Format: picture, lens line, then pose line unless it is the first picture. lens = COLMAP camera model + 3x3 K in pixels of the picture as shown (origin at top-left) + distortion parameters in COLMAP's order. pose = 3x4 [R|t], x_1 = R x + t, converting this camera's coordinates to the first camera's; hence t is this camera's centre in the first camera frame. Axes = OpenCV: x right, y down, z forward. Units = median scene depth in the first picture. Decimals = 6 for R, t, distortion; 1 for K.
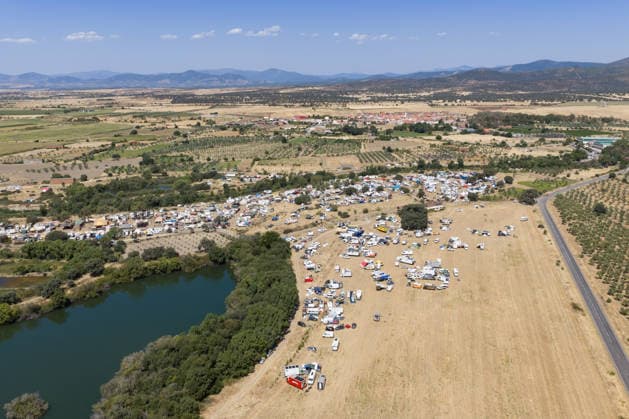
lens RADIAL K [[518.0, 0, 314.5], [0, 518.0, 209.5], [0, 0, 1]] dist [0.025665, -0.054671]
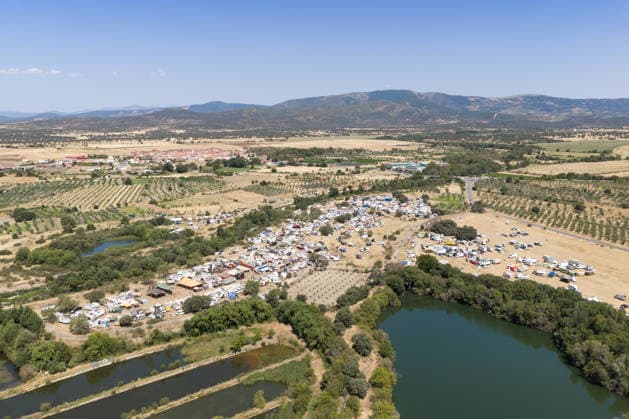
lens RADIAL K [[518.0, 0, 314.5], [0, 518.0, 209.5], [0, 0, 1]] dist [0.025665, -0.054671]
pose [[0.833809, -0.091119, 0.544482, -0.059557], [0.130321, 0.990897, -0.033745, -0.002951], [-0.536451, 0.099094, 0.838093, 0.018486]]
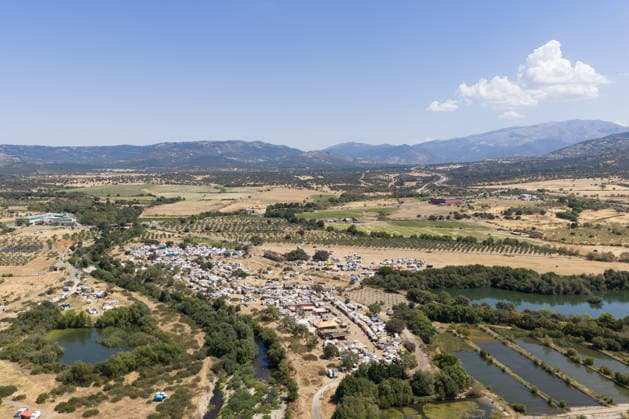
lens RADIAL K [[518.0, 0, 314.5], [0, 518.0, 209.5], [0, 0, 1]] dist [0.025665, -0.054671]
pose [[-0.056218, -0.078240, 0.995348, -0.114945], [0.234311, 0.968049, 0.089328, -0.022804], [-0.970535, 0.238242, -0.036089, 0.094925]]
